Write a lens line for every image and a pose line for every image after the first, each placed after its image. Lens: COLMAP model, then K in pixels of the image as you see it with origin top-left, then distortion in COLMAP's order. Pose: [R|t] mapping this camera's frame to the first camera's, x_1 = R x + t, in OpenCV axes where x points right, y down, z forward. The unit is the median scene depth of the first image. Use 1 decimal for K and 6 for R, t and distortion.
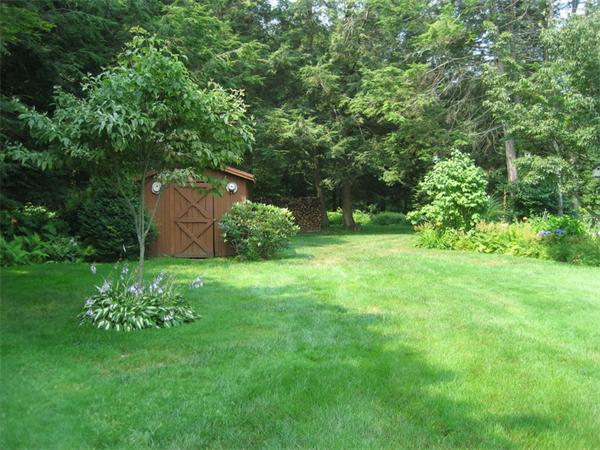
lens RADIAL K [[623.7, 0, 300.0], [0, 623.7, 225.0], [0, 0, 1]] dist [-0.144791, 0.191157]
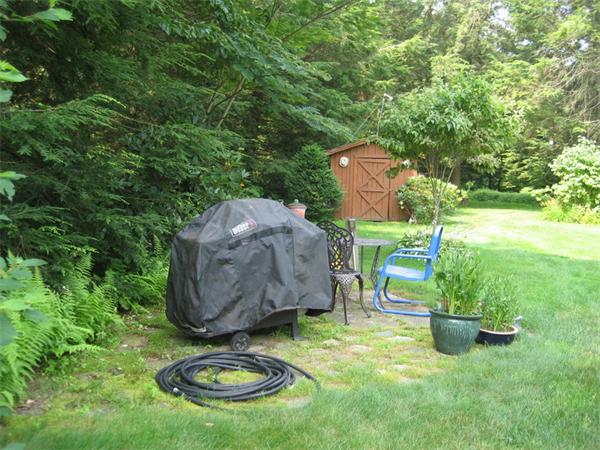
lens RADIAL K [[623.7, 0, 300.0], [0, 623.7, 225.0], [0, 0, 1]] dist [-0.144791, 0.191157]
pose [[0.996411, 0.039536, -0.074848, -0.188148], [-0.036243, 0.998336, 0.044845, 0.009984], [0.076497, -0.041971, 0.996186, -0.184495]]
